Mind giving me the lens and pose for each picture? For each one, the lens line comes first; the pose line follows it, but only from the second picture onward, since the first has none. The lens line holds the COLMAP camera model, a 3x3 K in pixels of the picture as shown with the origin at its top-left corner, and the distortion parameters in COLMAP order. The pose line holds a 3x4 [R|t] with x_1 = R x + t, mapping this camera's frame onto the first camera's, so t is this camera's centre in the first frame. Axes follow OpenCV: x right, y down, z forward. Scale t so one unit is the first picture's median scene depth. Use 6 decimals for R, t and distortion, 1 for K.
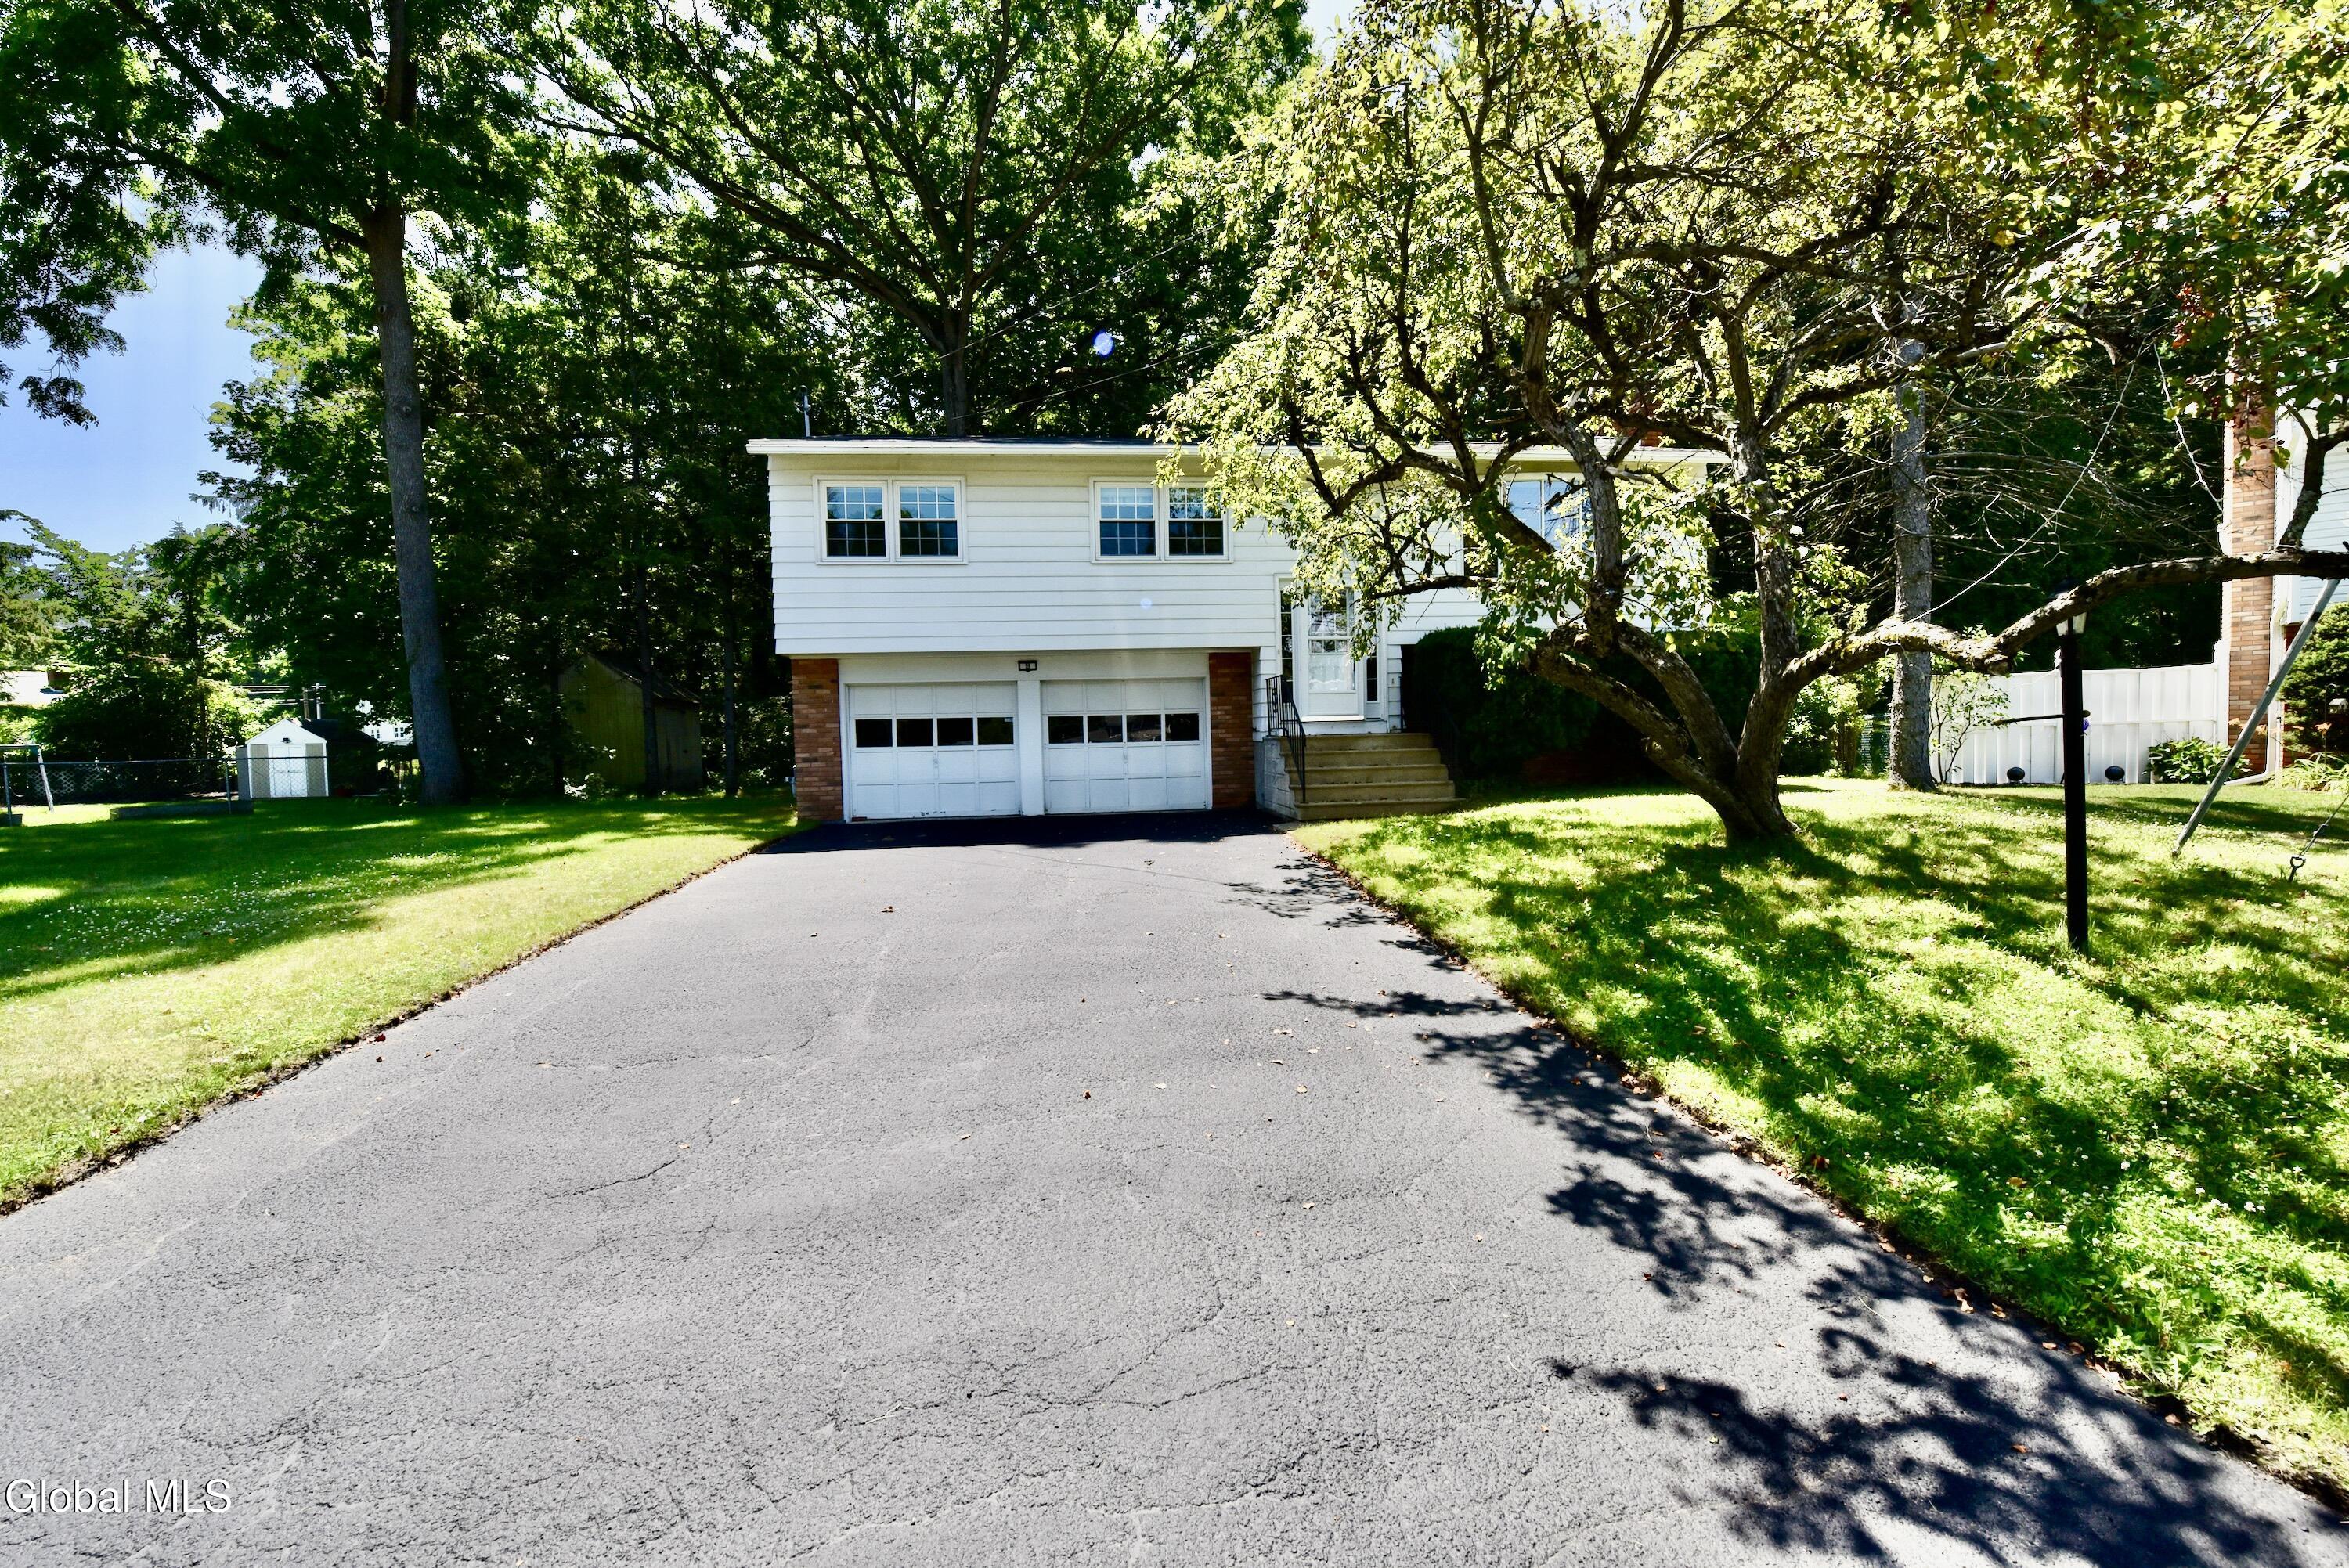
lens RADIAL K [[942.4, 0, 1177.2], [0, 942.4, 785.9], [0, 0, 1]] dist [-0.017272, -0.002000]
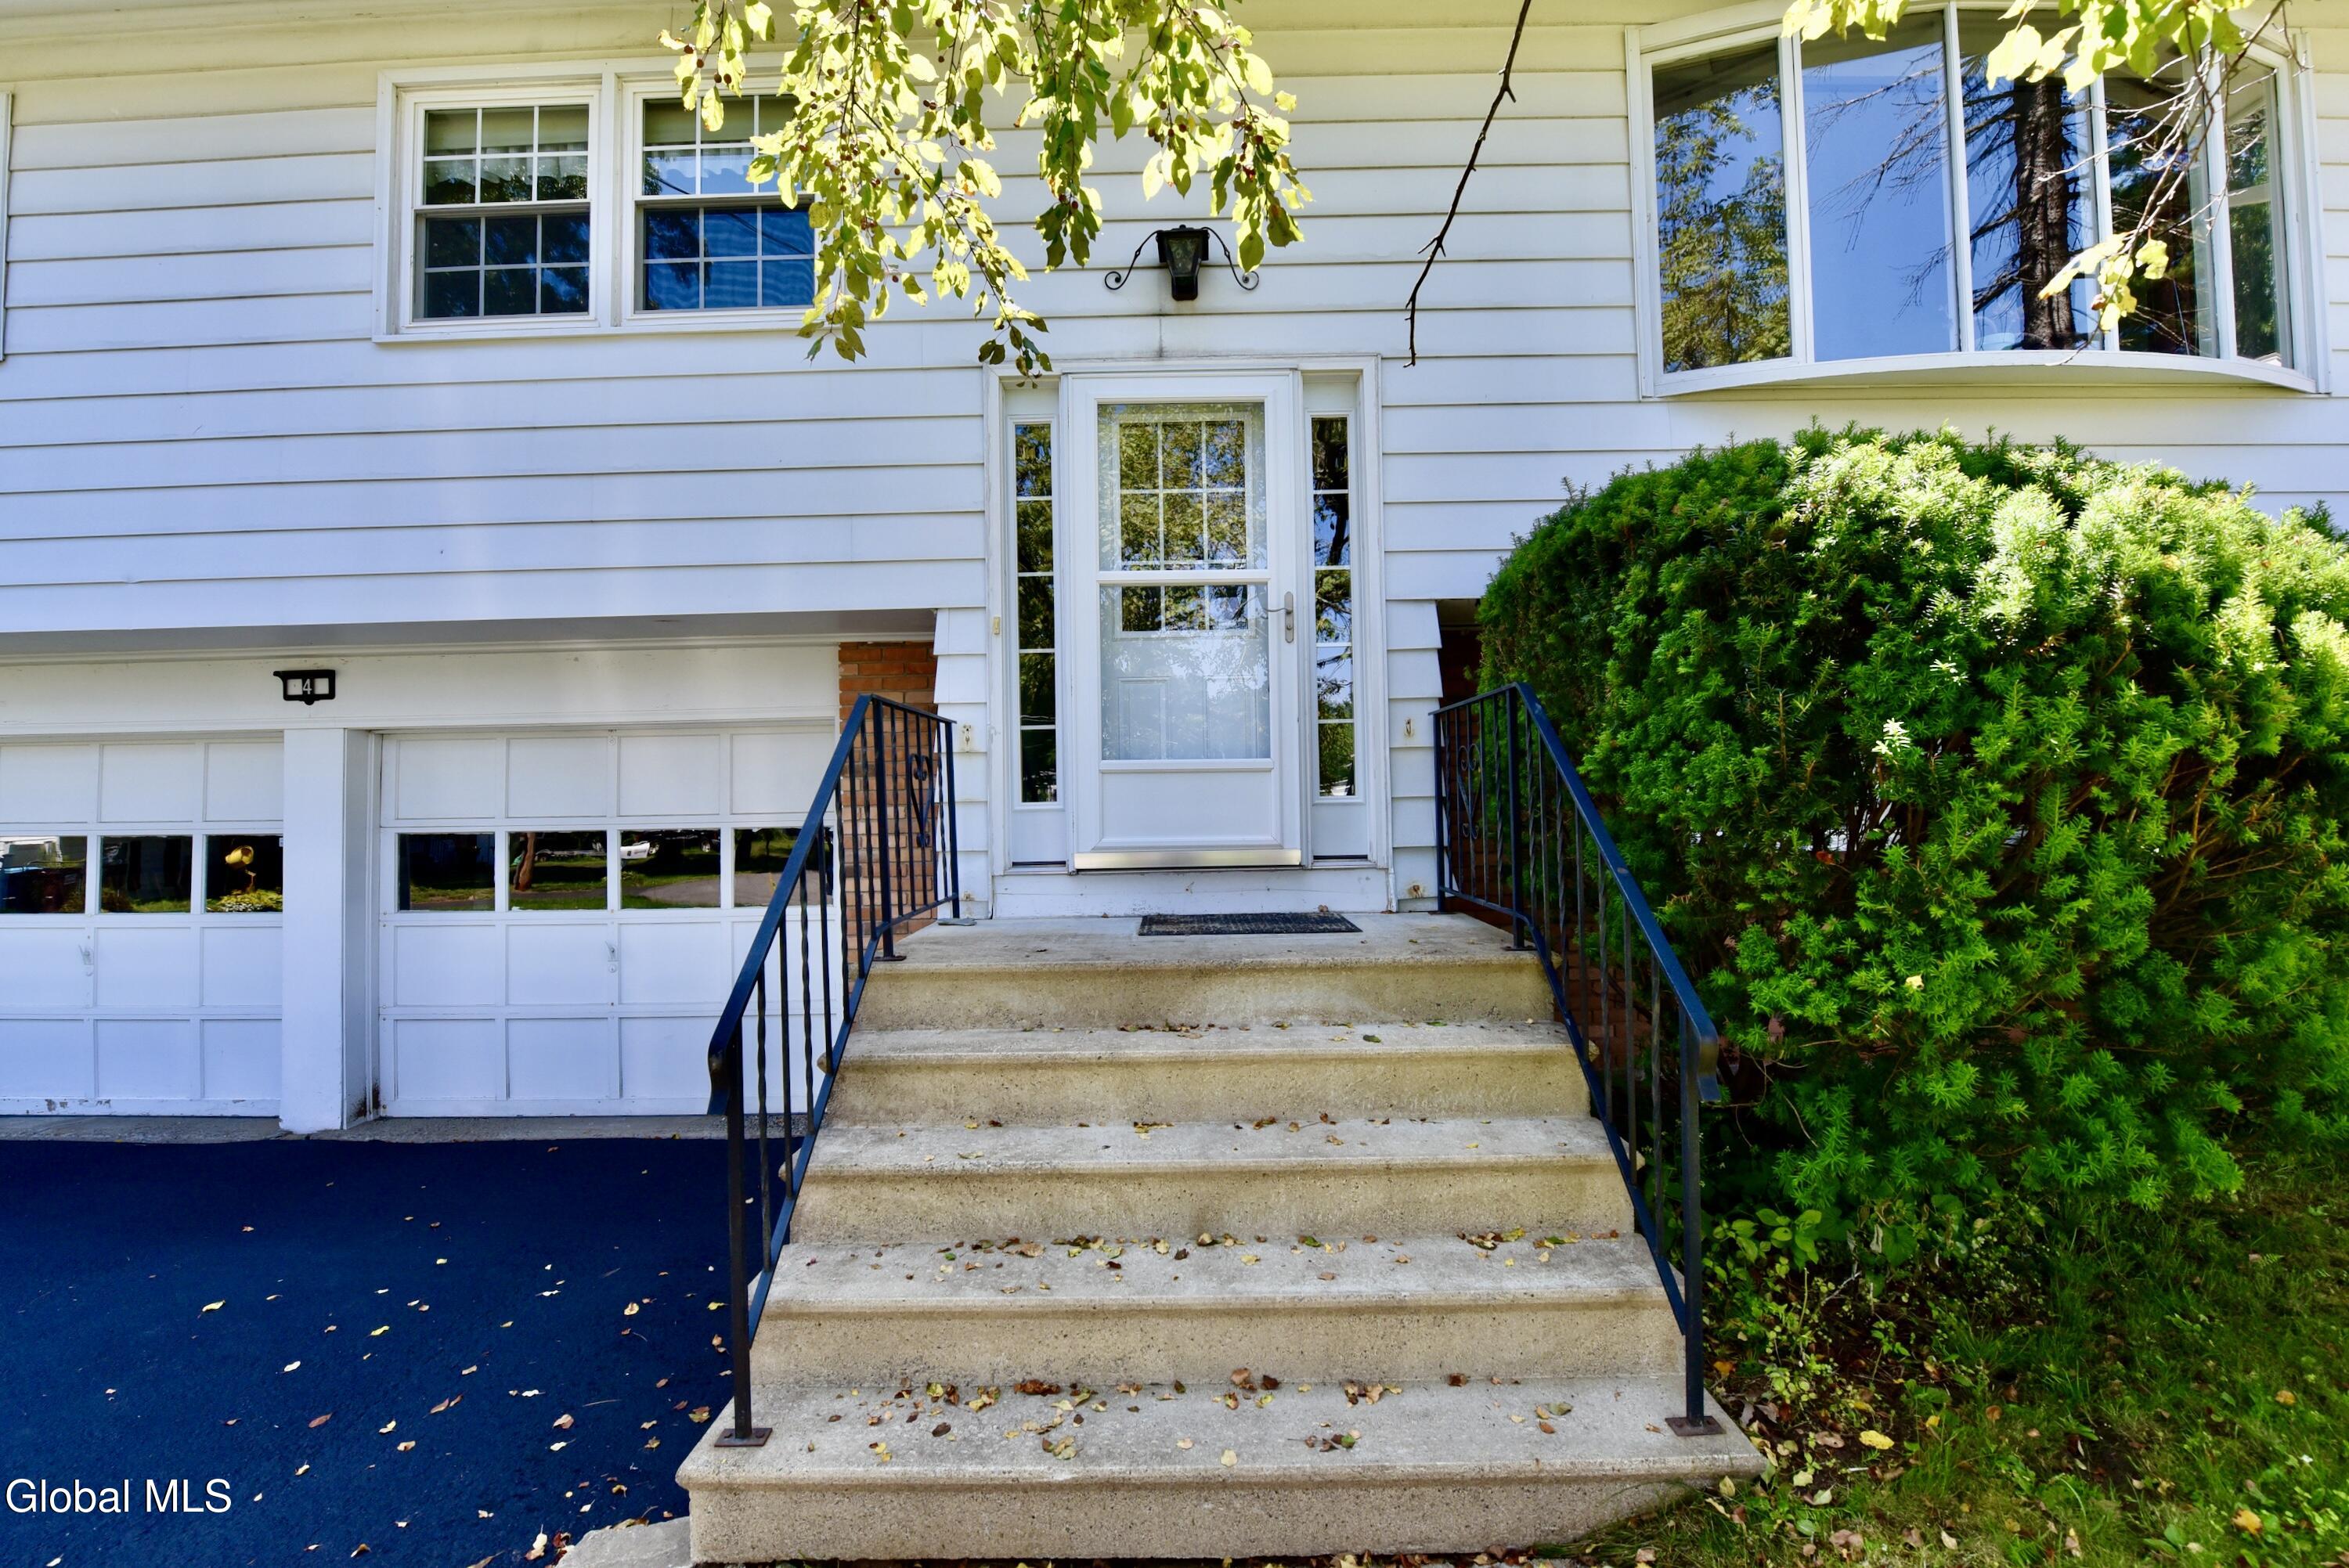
lens RADIAL K [[942.4, 0, 1177.2], [0, 942.4, 785.9], [0, 0, 1]] dist [-0.017272, -0.002000]
pose [[0.991261, 0.003499, -0.131865, 0.197957], [-0.015486, 0.995823, -0.089987, -0.065575], [0.131000, 0.091243, 0.987175, 0.707942]]
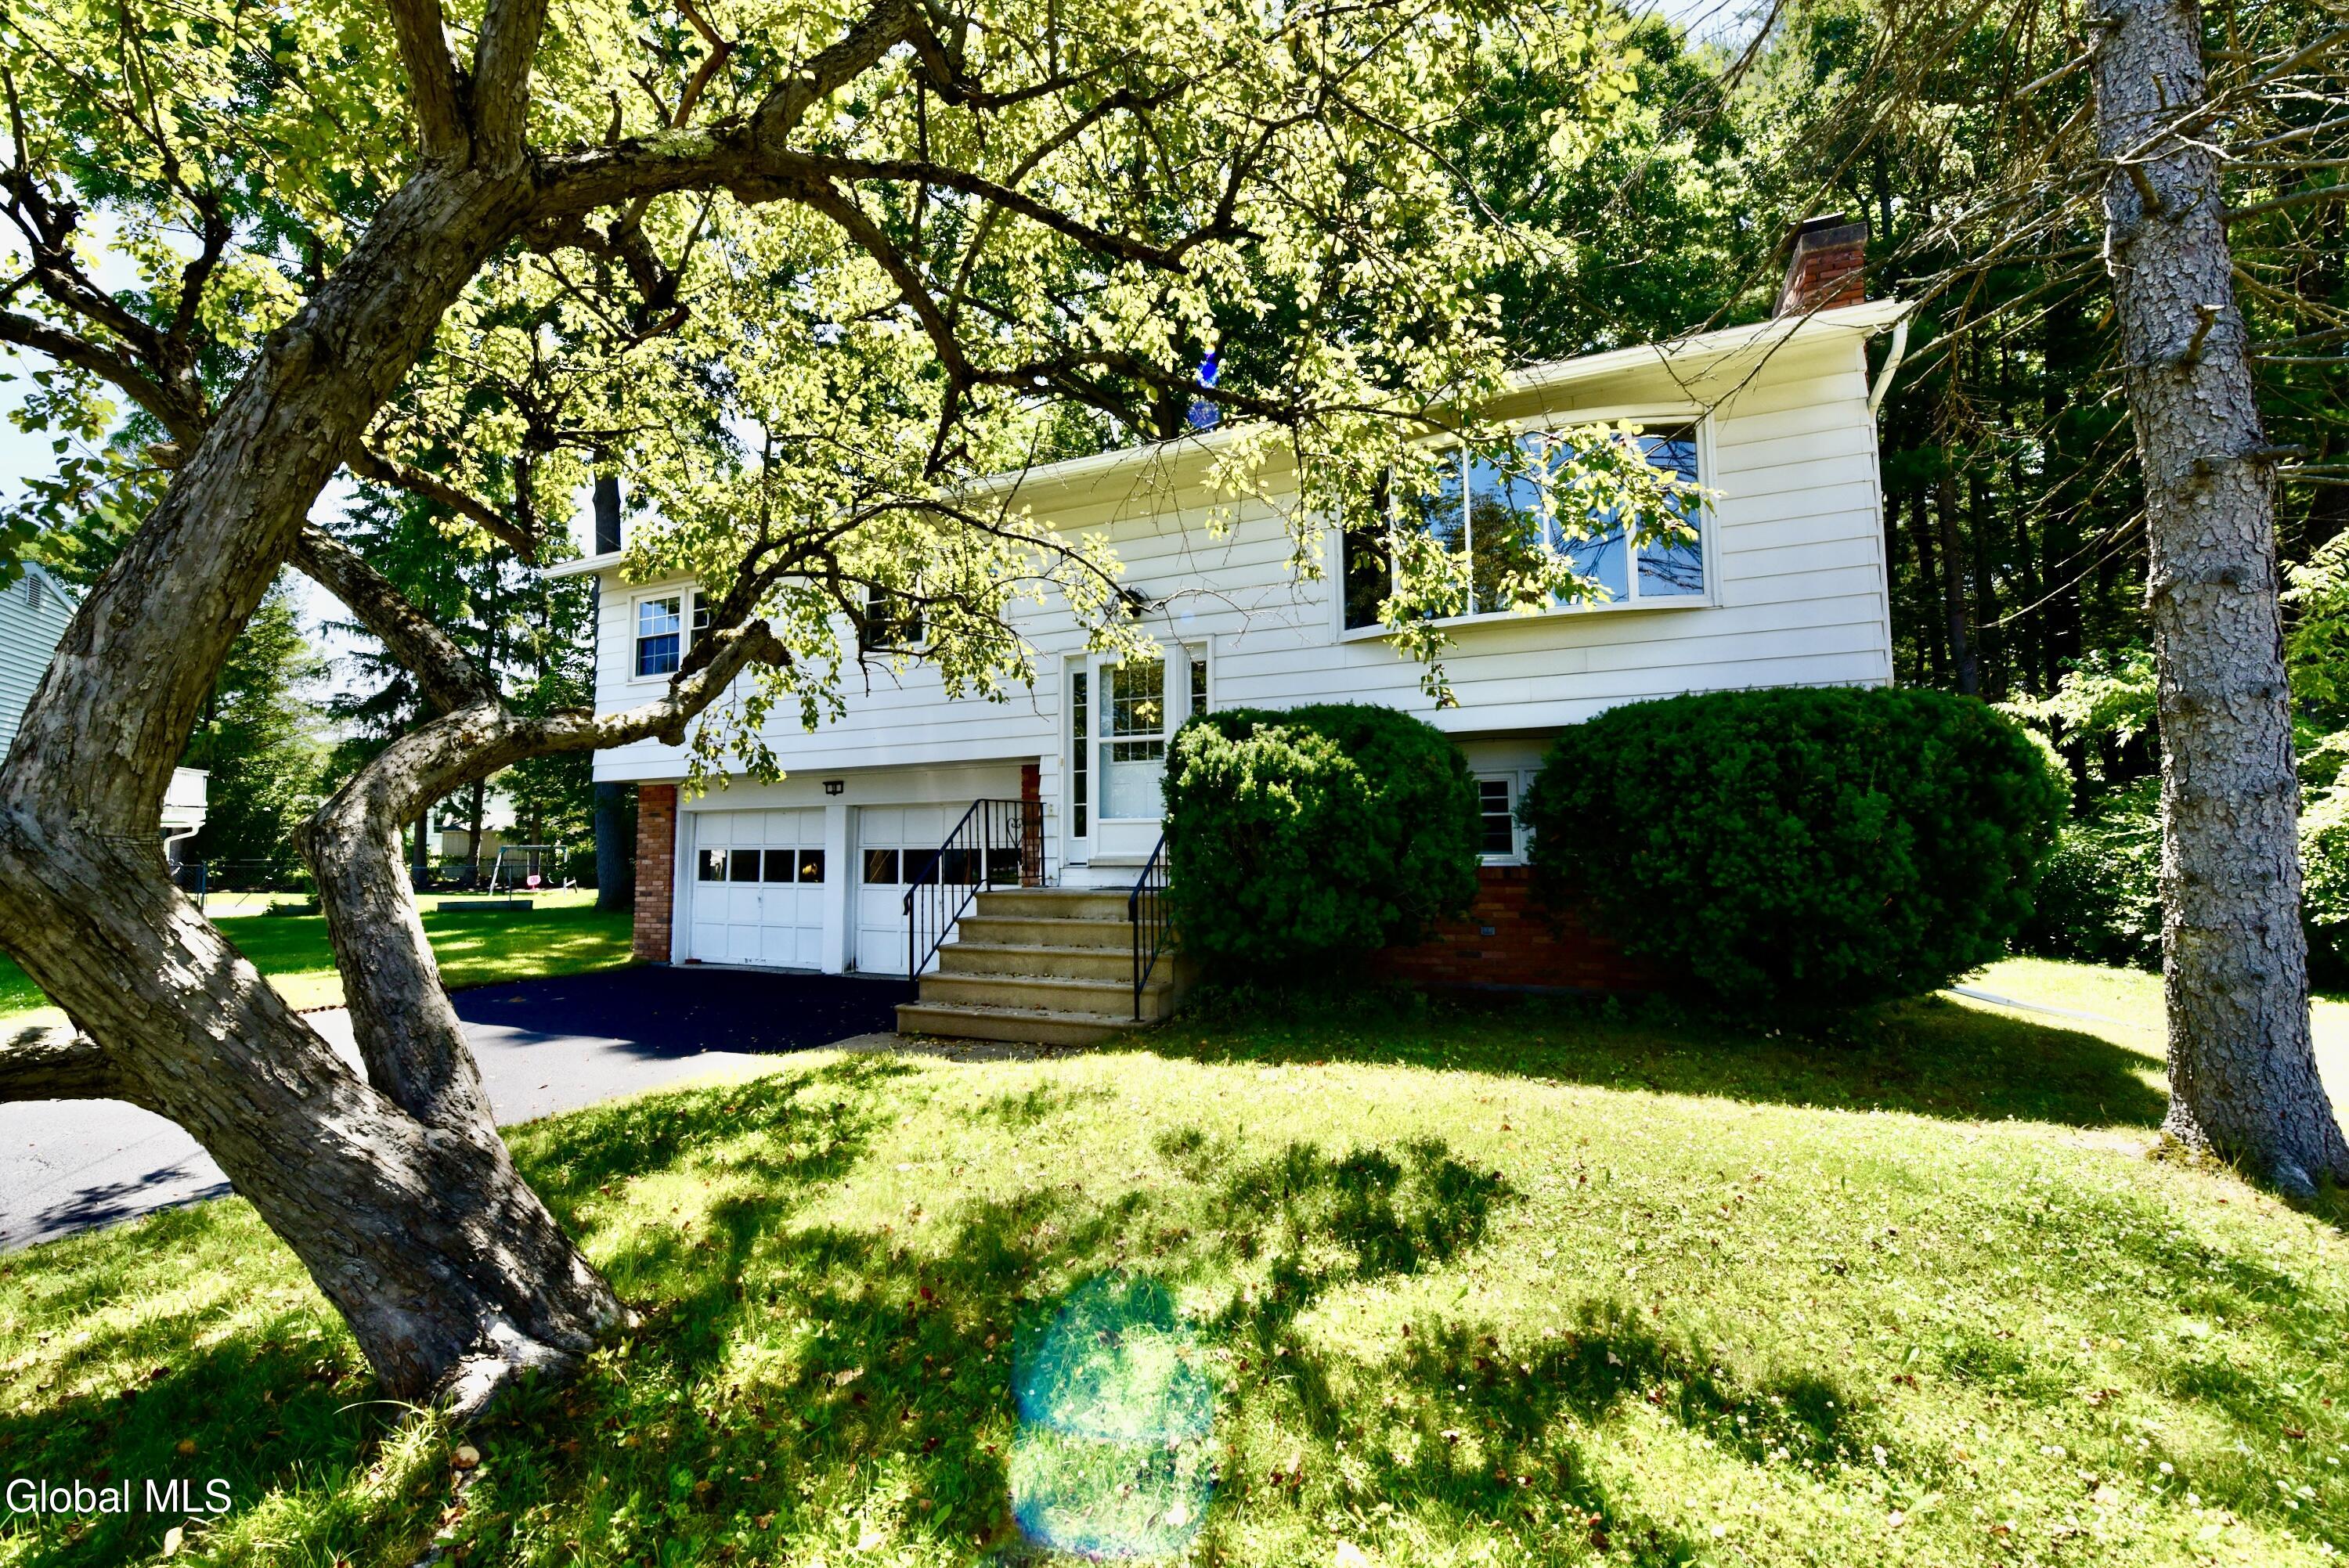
lens RADIAL K [[942.4, 0, 1177.2], [0, 942.4, 785.9], [0, 0, 1]] dist [-0.017272, -0.002000]
pose [[0.852398, -0.018929, -0.522551, 0.521123], [-0.050439, 0.991708, -0.118200, -0.047432], [0.520455, 0.127111, 0.844375, 0.460895]]
